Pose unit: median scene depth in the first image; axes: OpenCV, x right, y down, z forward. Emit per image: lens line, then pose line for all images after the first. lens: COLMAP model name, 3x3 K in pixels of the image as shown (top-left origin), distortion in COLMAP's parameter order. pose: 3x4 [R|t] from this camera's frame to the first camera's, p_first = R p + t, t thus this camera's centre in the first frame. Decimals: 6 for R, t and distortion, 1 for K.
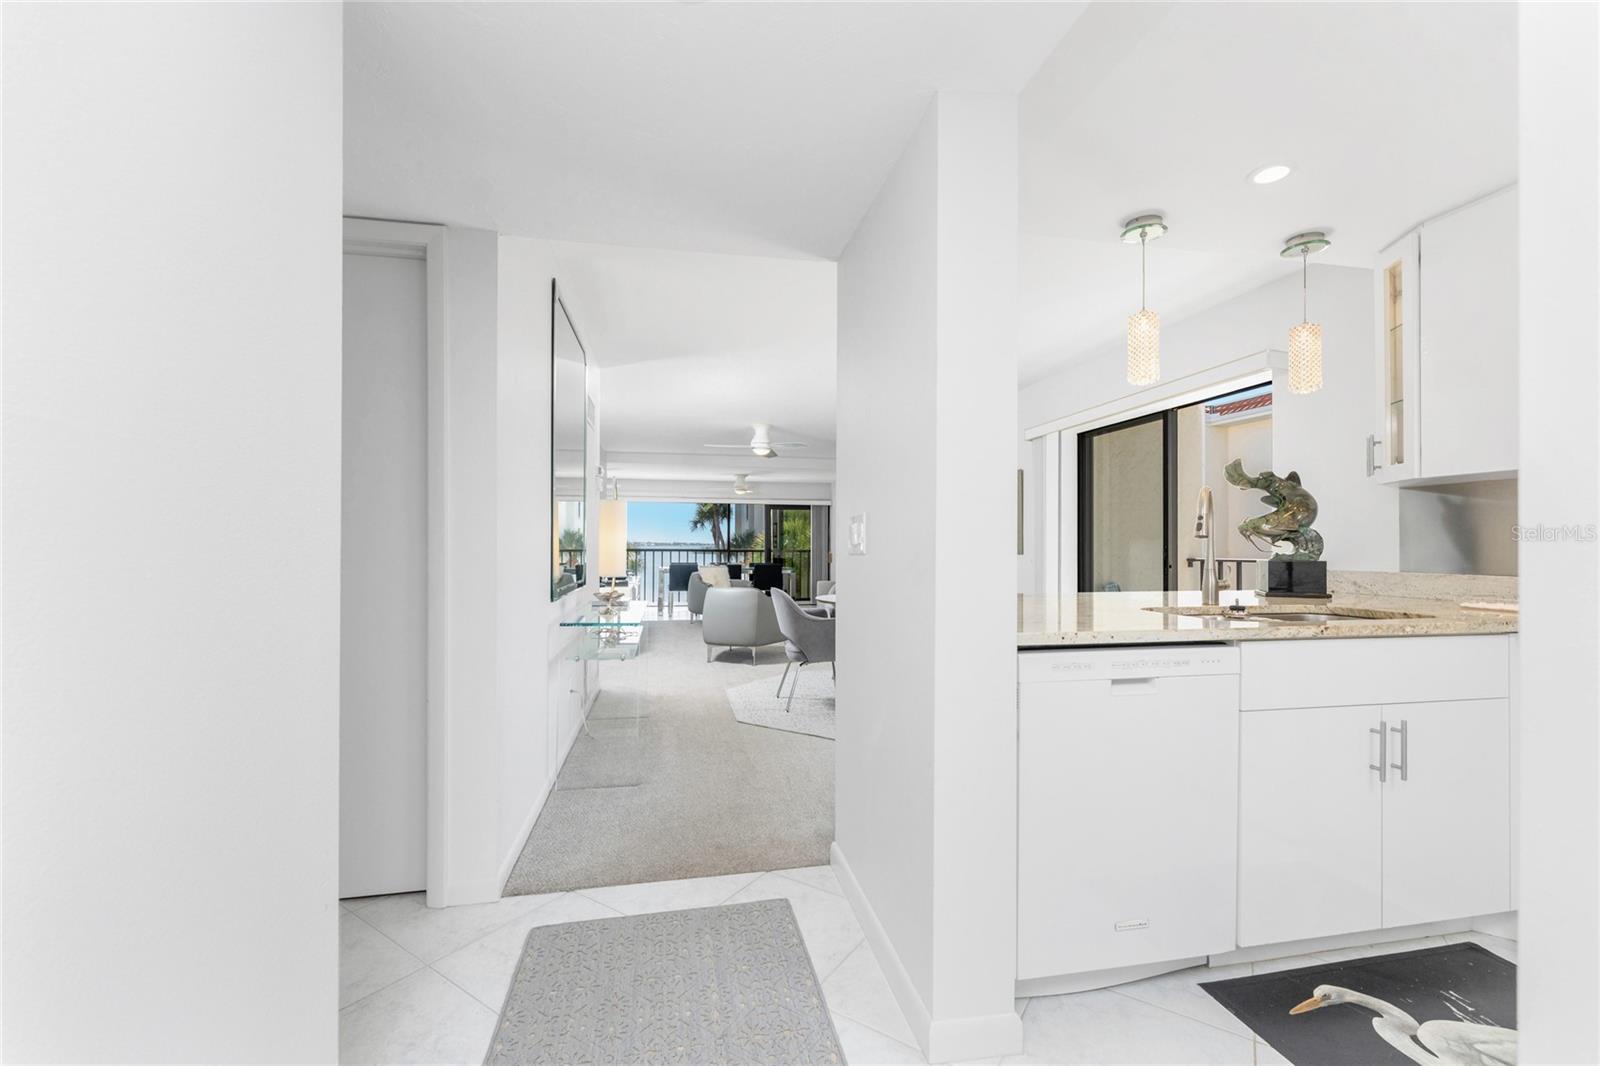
lens RADIAL K [[642.0, 0, 796.3], [0, 642.0, 540.6], [0, 0, 1]] dist [-0.000926, -0.000304]
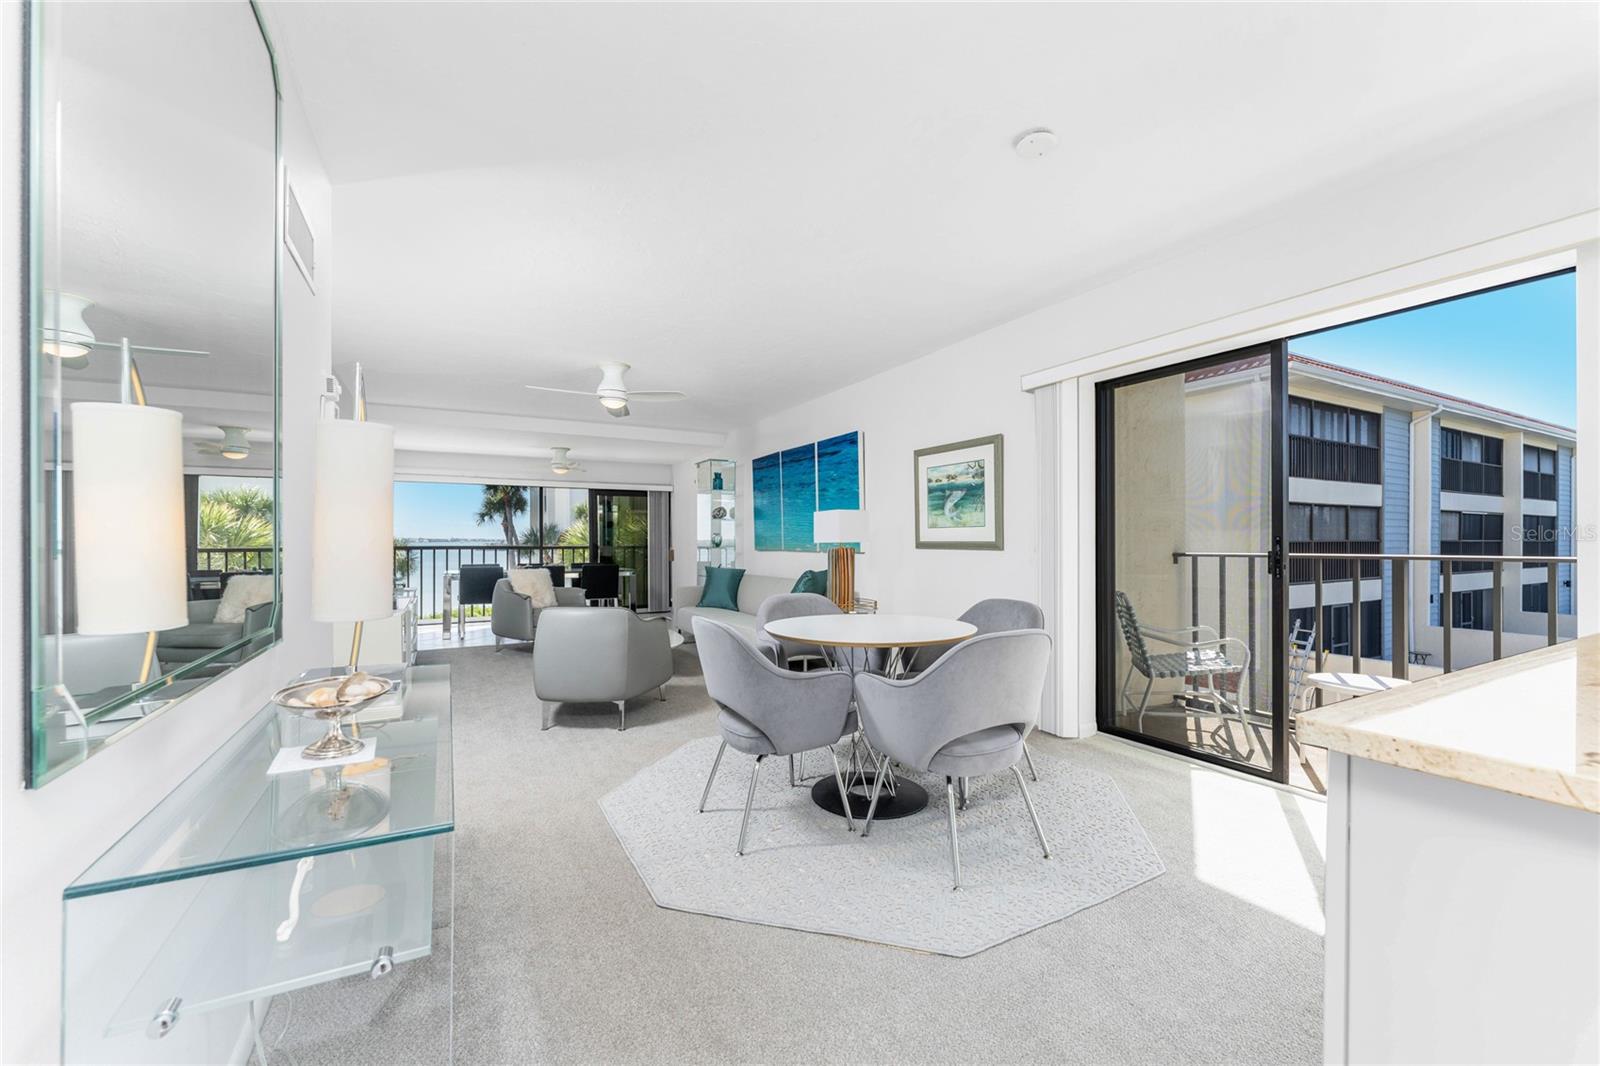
lens RADIAL K [[648.7, 0, 785.1], [0, 648.7, 539.8], [0, 0, 1]] dist [-0.000752, -0.000115]
pose [[0.959575, -0.005907, 0.281391, -0.068030], [0.003920, 0.999963, 0.007621, 0.001975], [-0.281425, -0.006210, 0.959563, 0.259847]]
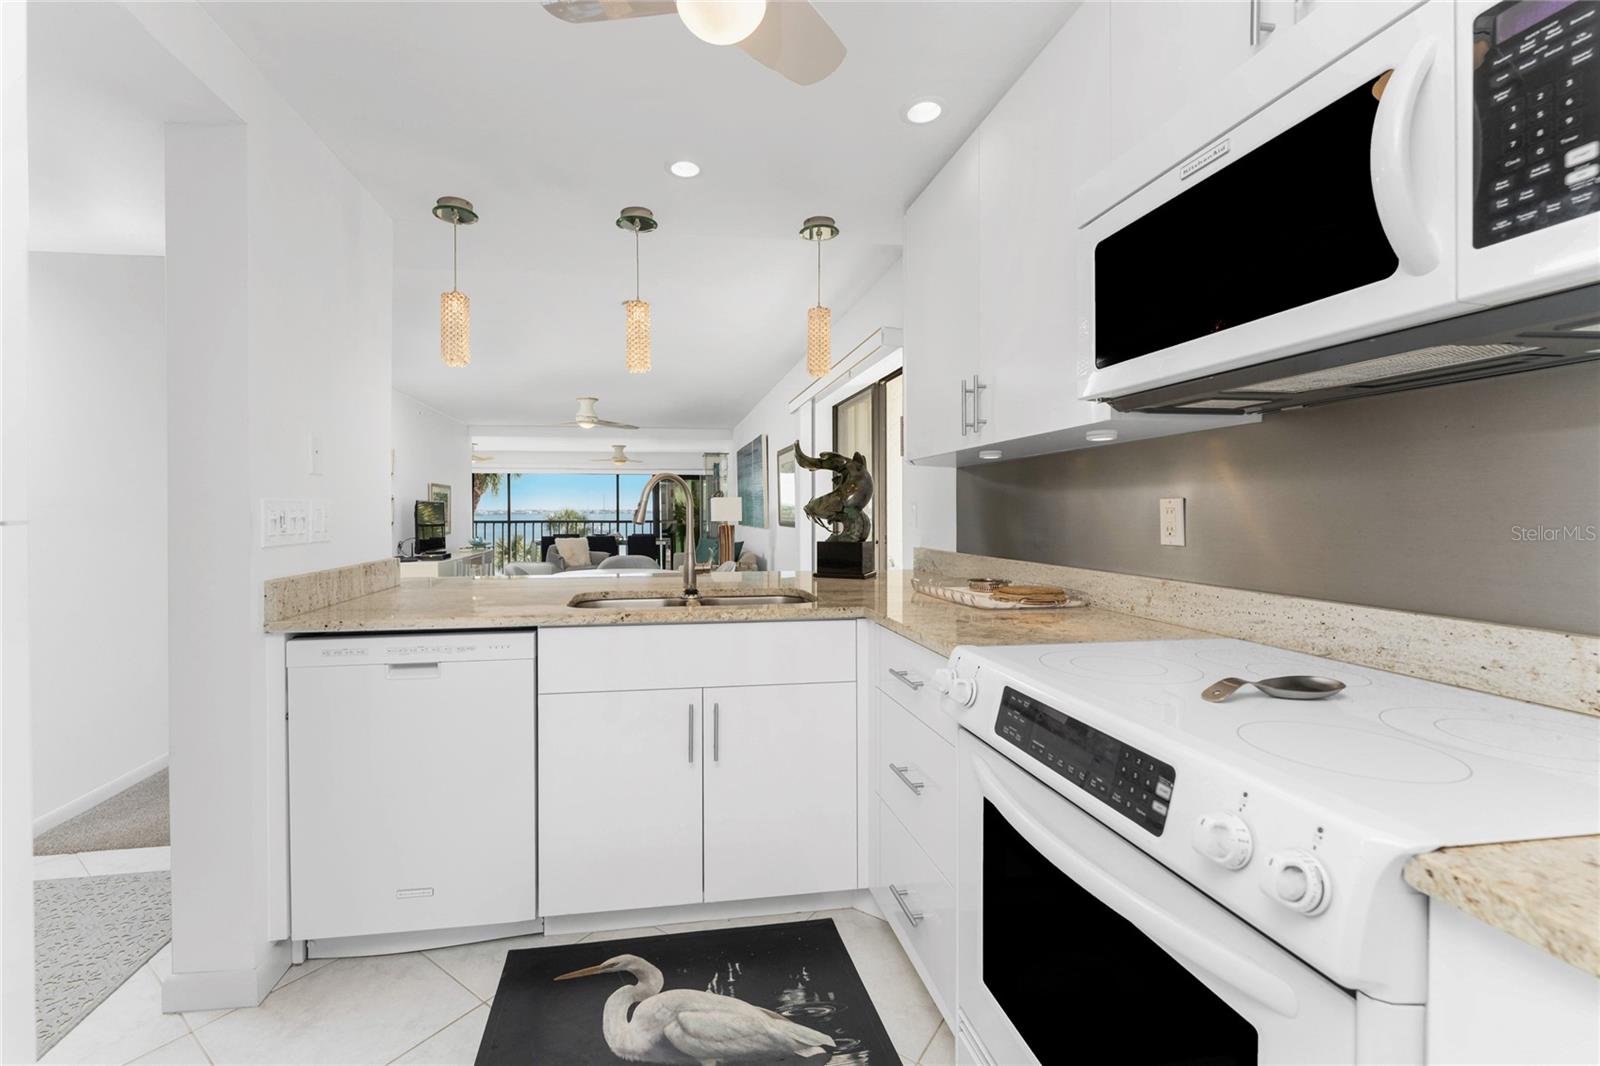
lens RADIAL K [[664.7, 0, 754.4], [0, 664.7, 514.5], [0, 0, 1]] dist [-0.000162, -0.000377]
pose [[0.999381, -0.006060, -0.034664, 0.223257], [0.006447, 0.999918, 0.011062, -0.007833], [0.034594, -0.011279, 0.999338, -0.014955]]
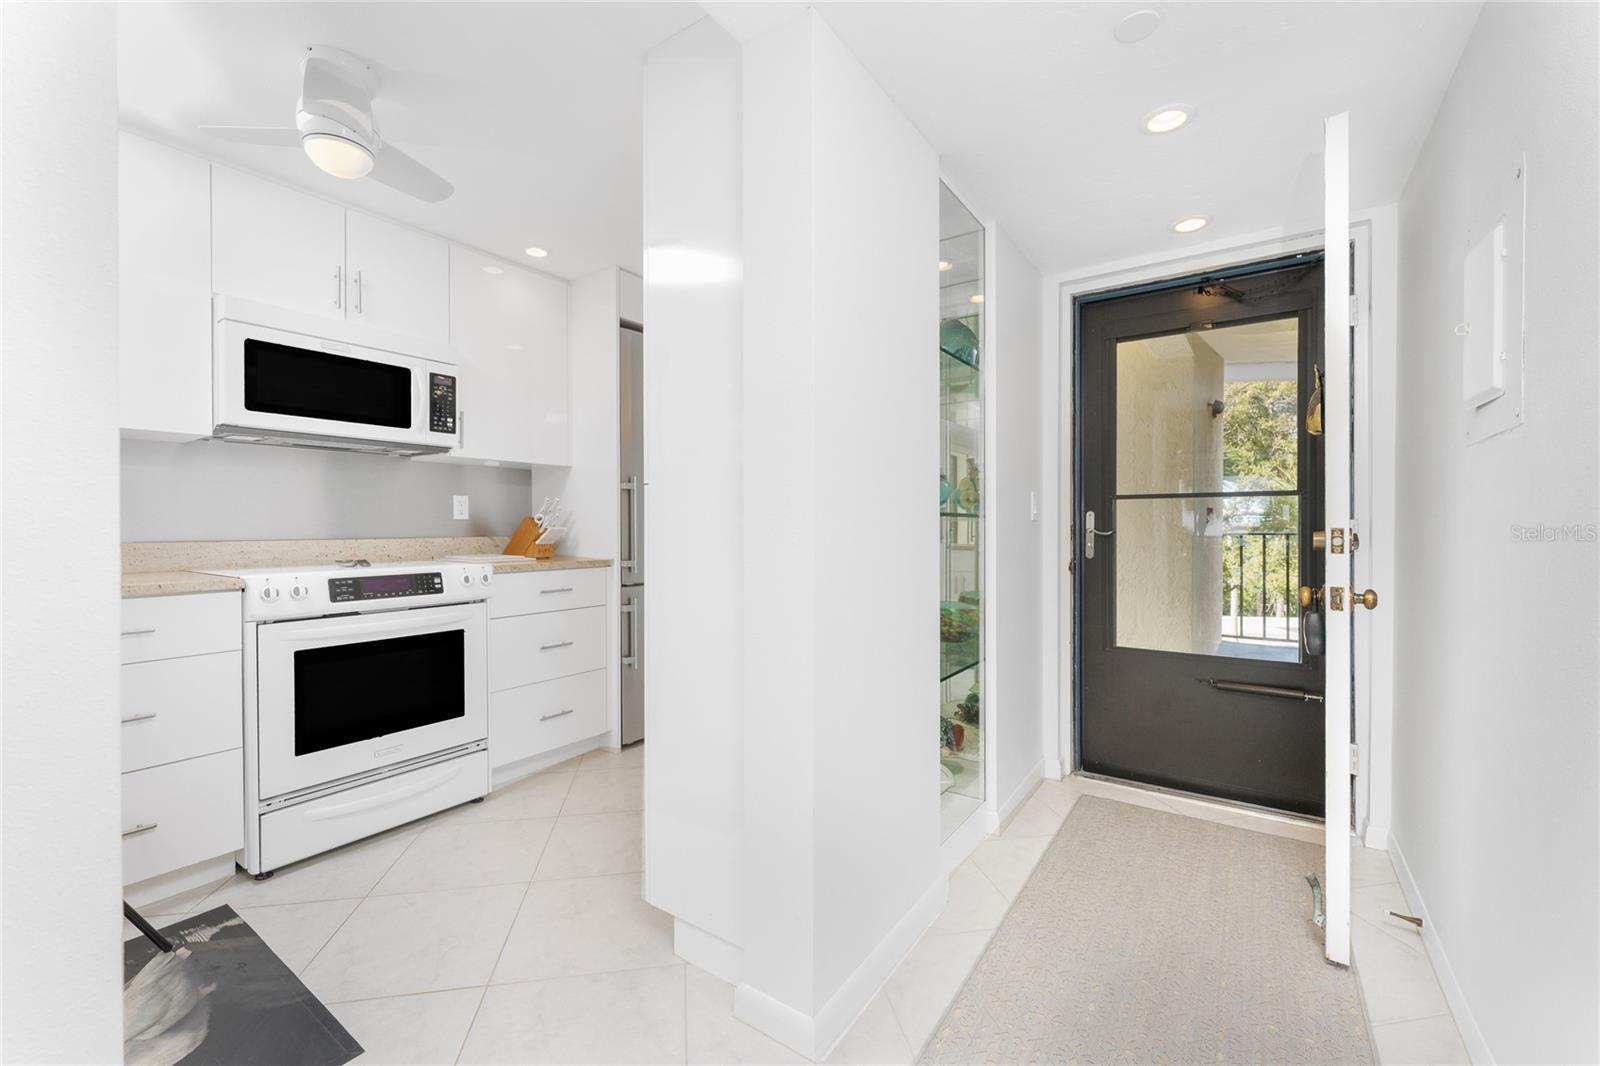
lens RADIAL K [[653.3, 0, 790.1], [0, 653.3, 529.4], [0, 0, 1]] dist [-0.002266, -0.000311]
pose [[-0.697496, -0.006442, 0.716560, -0.052674], [-0.005065, 0.999979, 0.004060, 0.007140], [-0.716571, -0.000798, -0.697514, 0.175182]]
